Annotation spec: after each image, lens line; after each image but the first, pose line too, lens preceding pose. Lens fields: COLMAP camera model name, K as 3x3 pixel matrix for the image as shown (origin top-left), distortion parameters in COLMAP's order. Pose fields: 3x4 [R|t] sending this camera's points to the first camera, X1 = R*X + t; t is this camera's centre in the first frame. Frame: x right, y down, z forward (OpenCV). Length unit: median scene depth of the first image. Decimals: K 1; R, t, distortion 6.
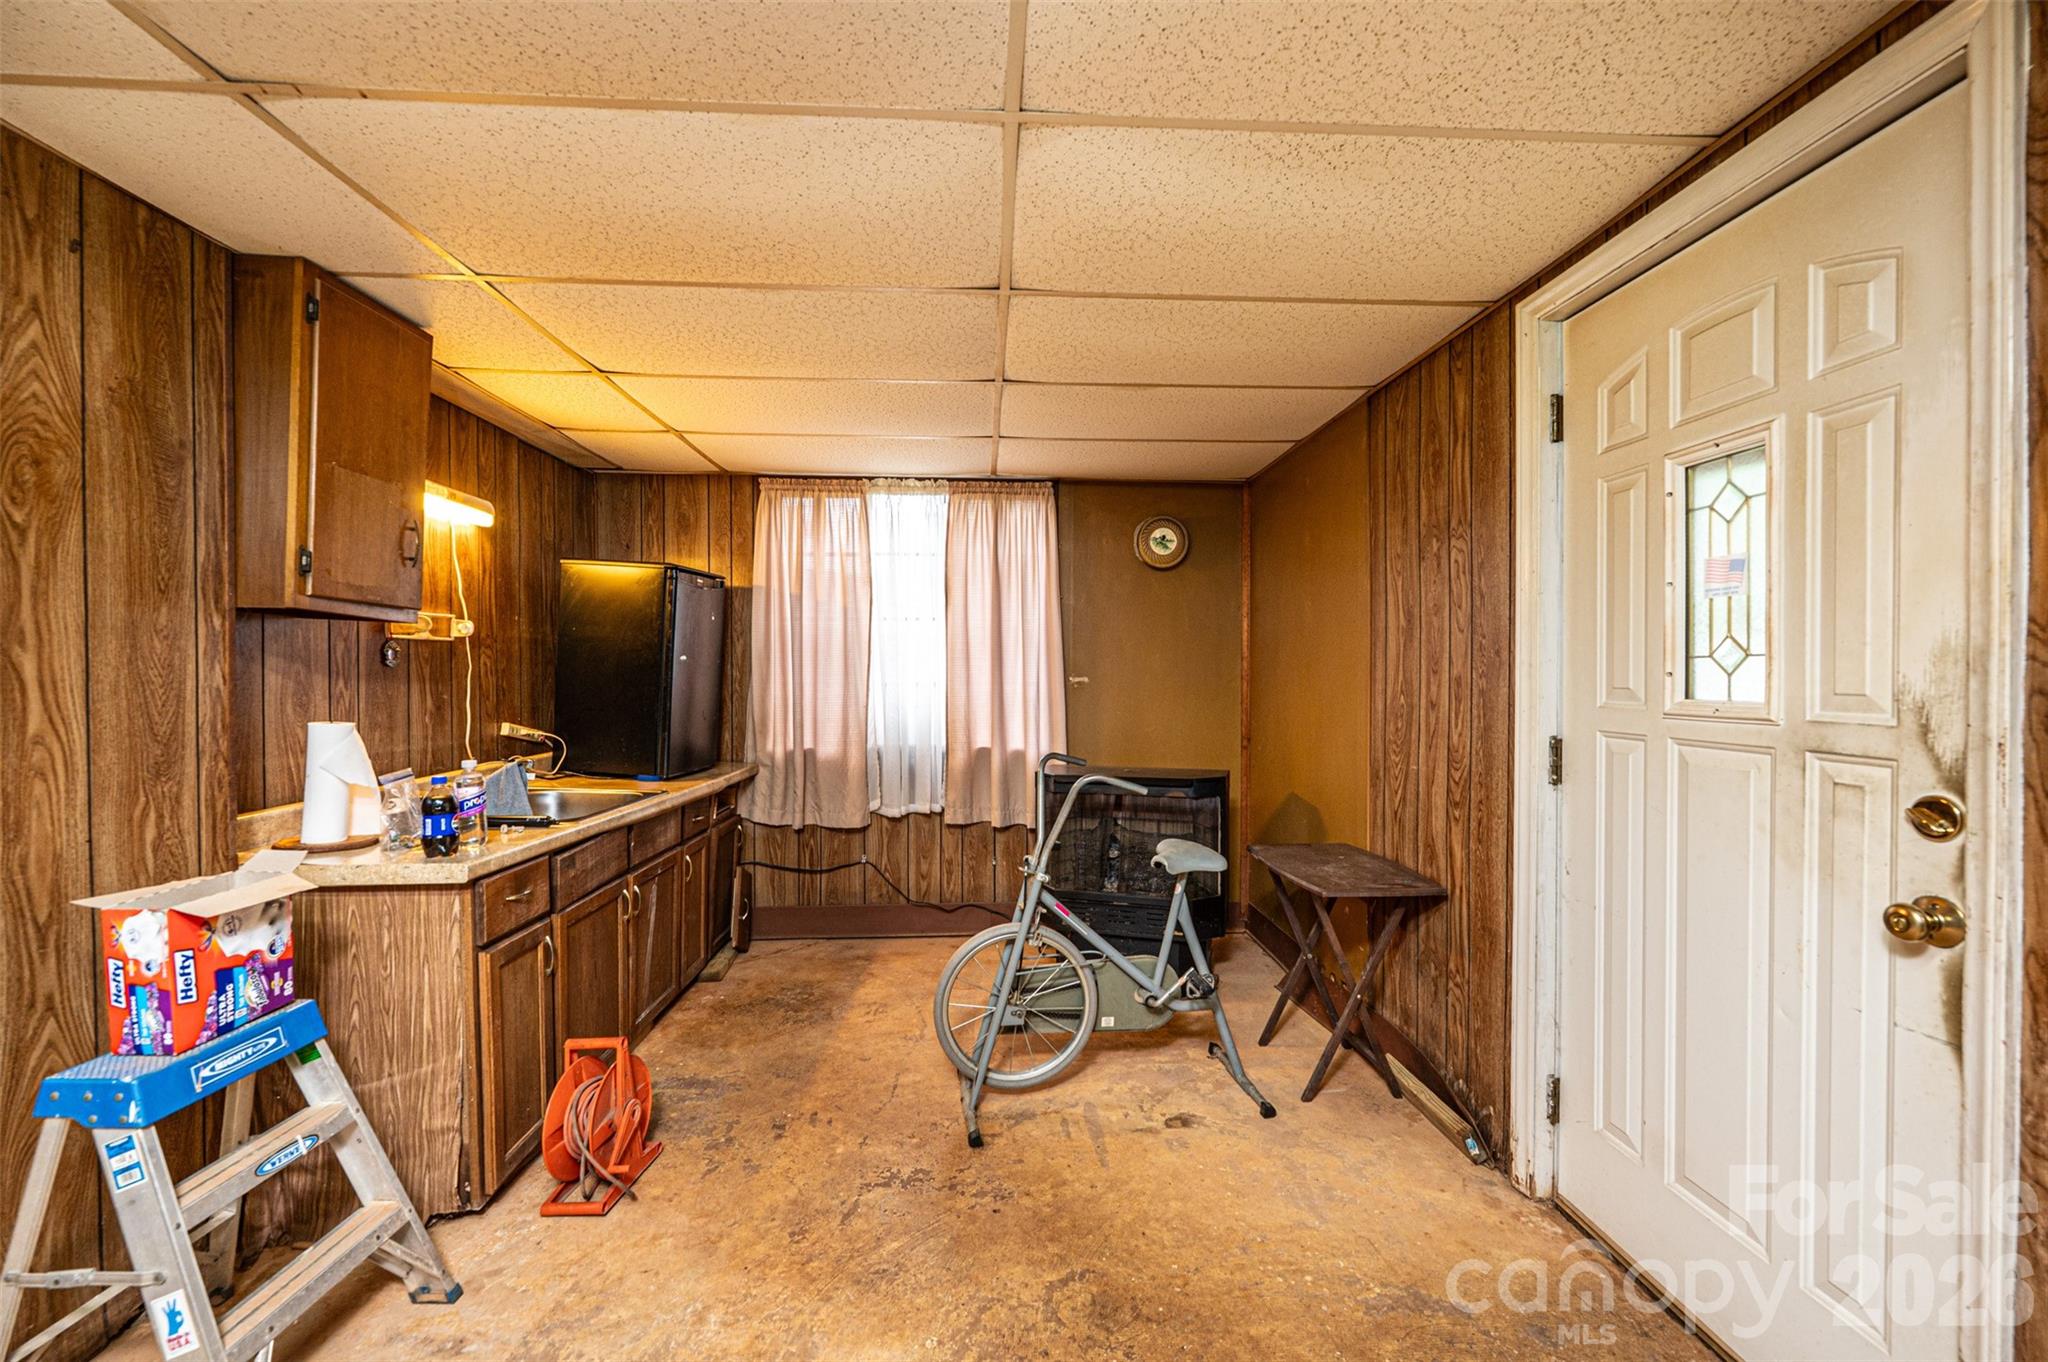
lens RADIAL K [[813.9, 0, 1026.8], [0, 813.9, 683.0], [0, 0, 1]] dist [-0.001182, 0.000027]
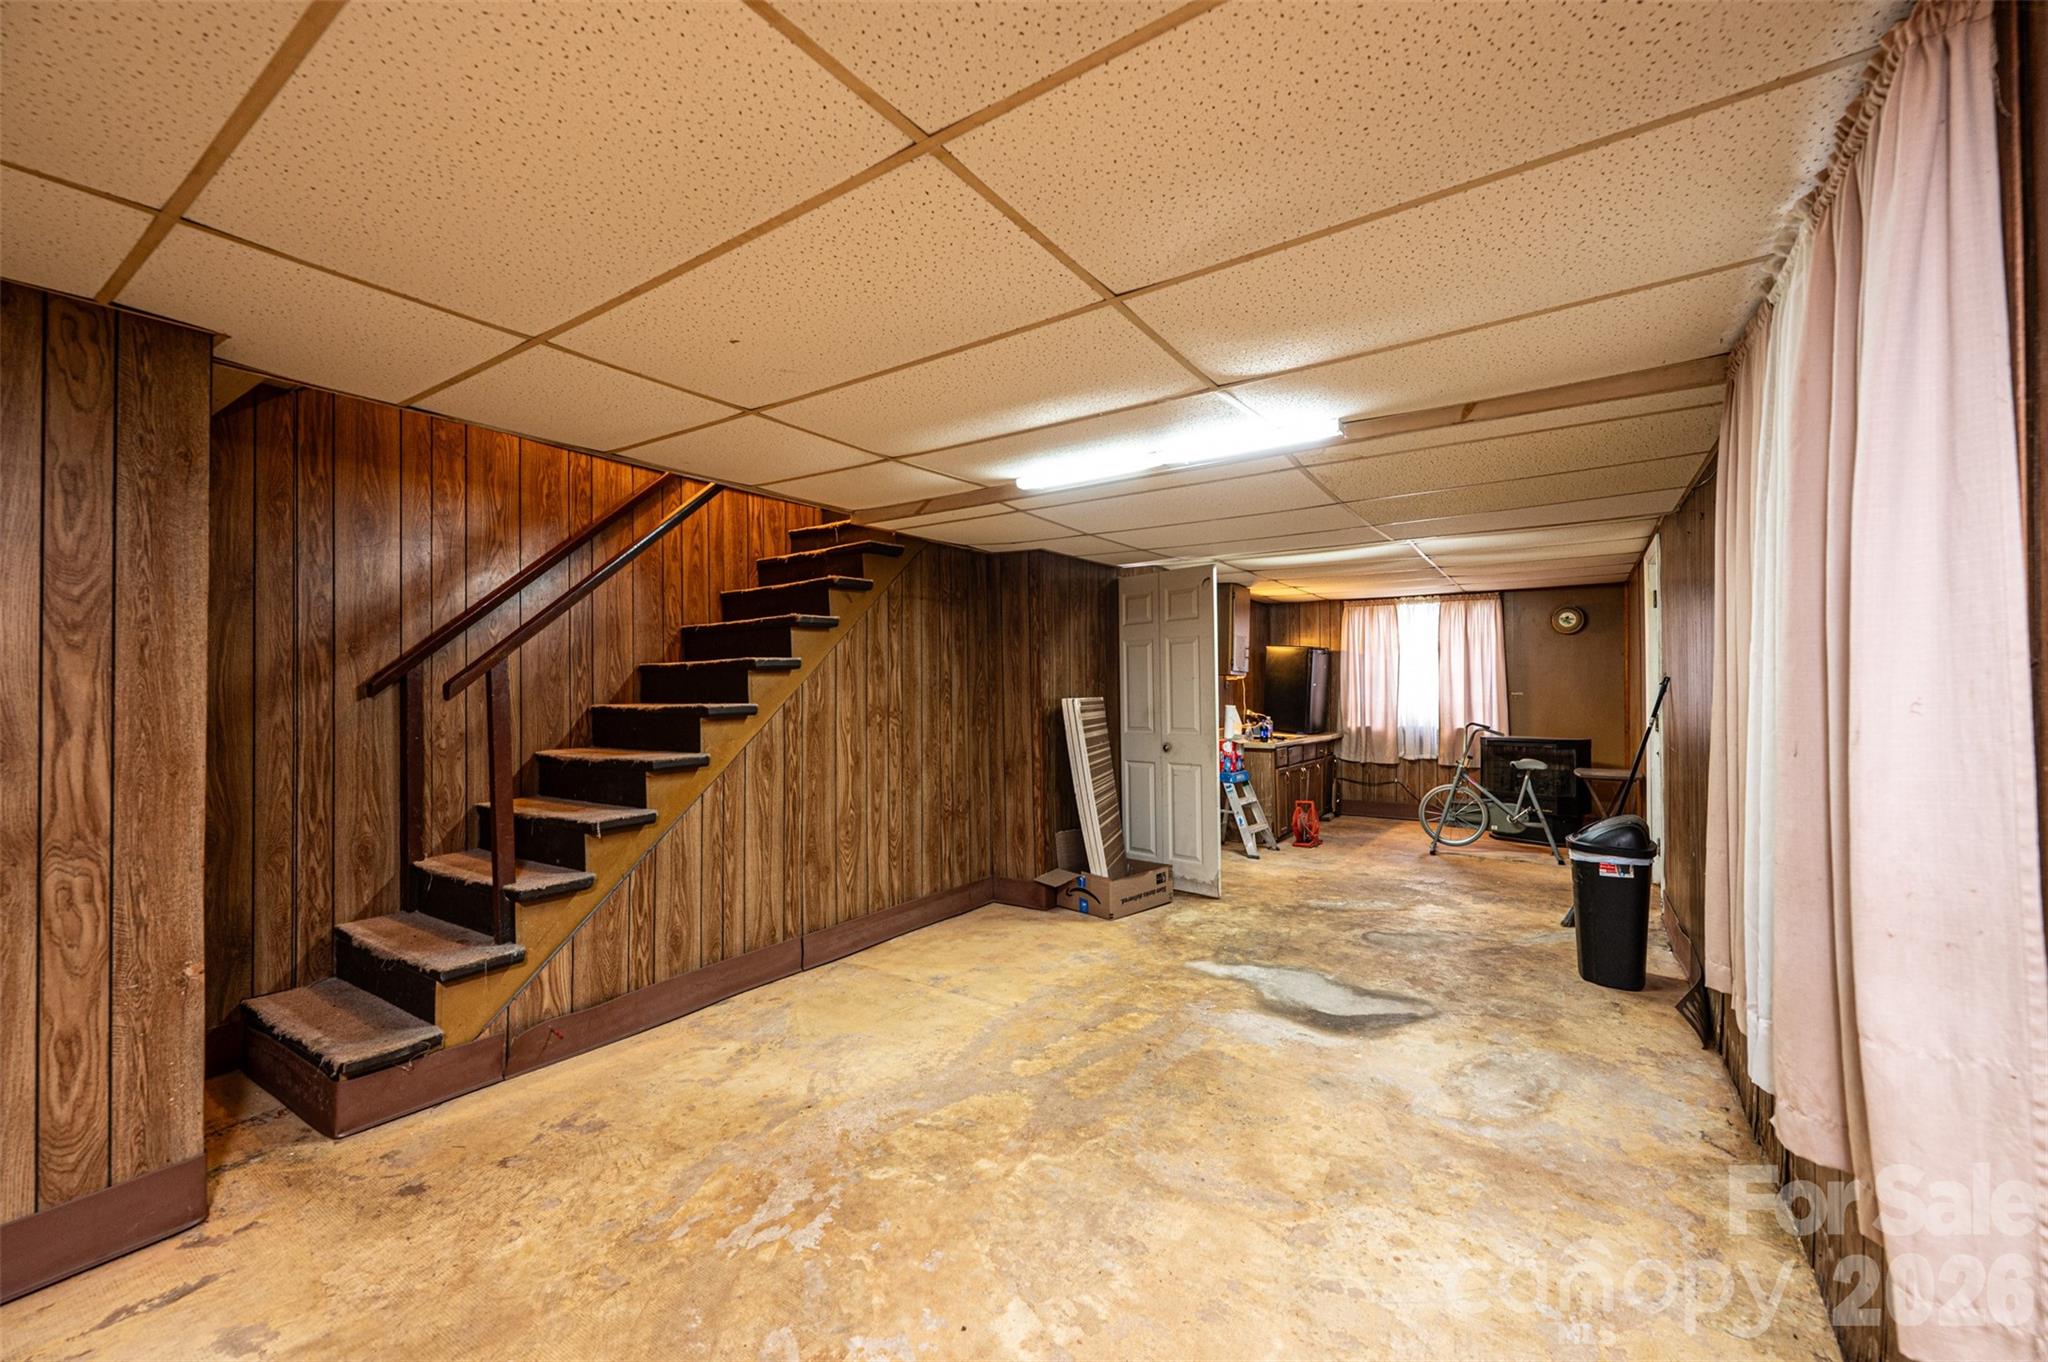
lens RADIAL K [[813.9, 0, 1026.8], [0, 813.9, 683.0], [0, 0, 1]] dist [-0.001182, 0.000027]
pose [[0.801434, -0.008394, -0.598024, 0.290888], [-0.003059, 0.999831, -0.018133, 0.009116], [0.598075, 0.016362, 0.801273, -1.240243]]
